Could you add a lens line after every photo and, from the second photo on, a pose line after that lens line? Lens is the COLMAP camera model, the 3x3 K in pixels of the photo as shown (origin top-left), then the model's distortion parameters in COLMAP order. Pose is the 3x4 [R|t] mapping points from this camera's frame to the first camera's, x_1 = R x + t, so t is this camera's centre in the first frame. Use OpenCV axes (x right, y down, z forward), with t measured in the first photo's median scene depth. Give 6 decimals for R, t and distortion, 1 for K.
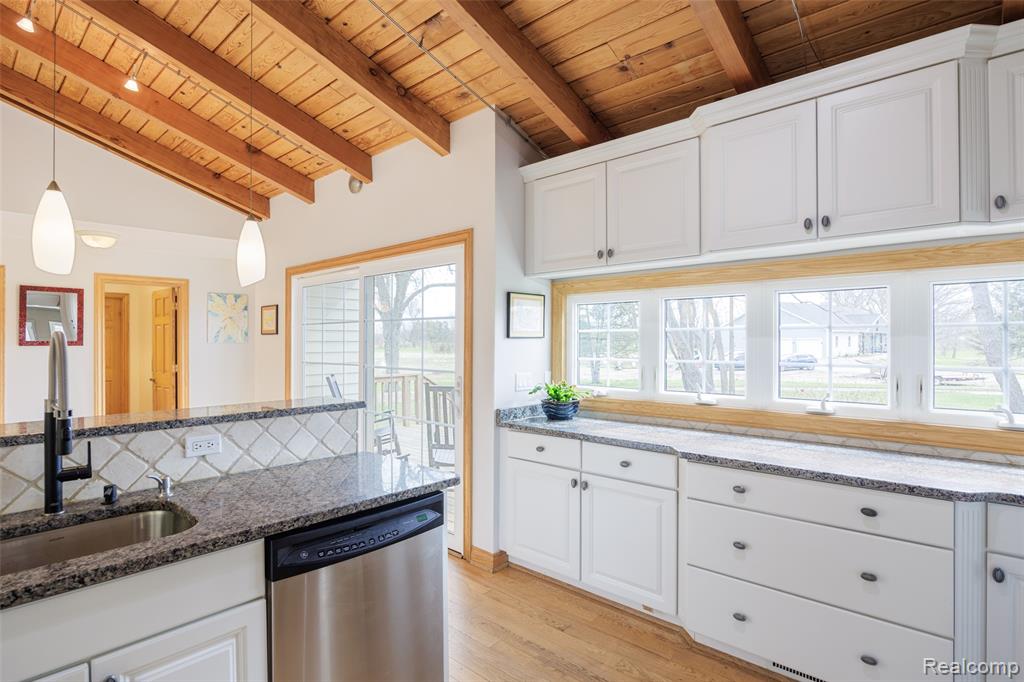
lens RADIAL K [[518.7, 0, 510.6], [0, 518.7, 337.4], [0, 0, 1]] dist [-0.005058, -0.000595]
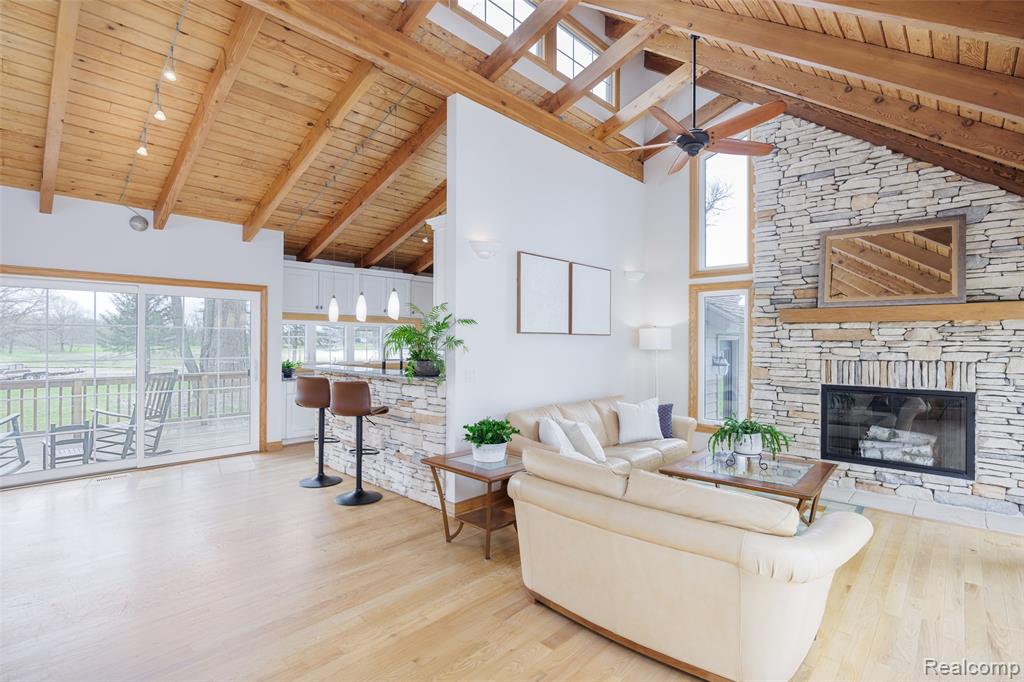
lens RADIAL K [[479.1, 0, 512.0], [0, 479.1, 341.0], [0, 0, 1]] dist [-0.000933, 0.000006]
pose [[0.015227, 0.003800, 0.999877, -1.255960], [-0.014266, 0.999892, -0.003583, -0.001869], [-0.999782, -0.014210, 0.015280, 0.011347]]
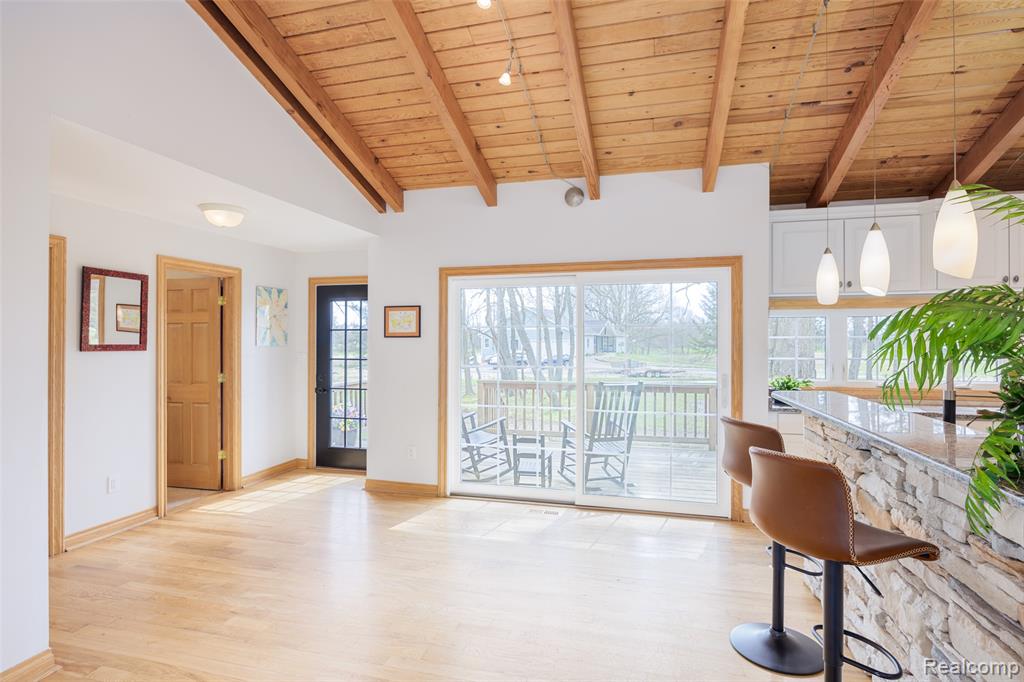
lens RADIAL K [[520.6, 0, 512.0], [0, 520.6, 341.0], [0, 0, 1]] dist [-0.005051, -0.000744]
pose [[0.888554, 0.003588, 0.458758, -0.748259], [-0.005953, 0.999975, 0.003710, -0.003989], [-0.458733, -0.006027, 0.888554, 0.089809]]
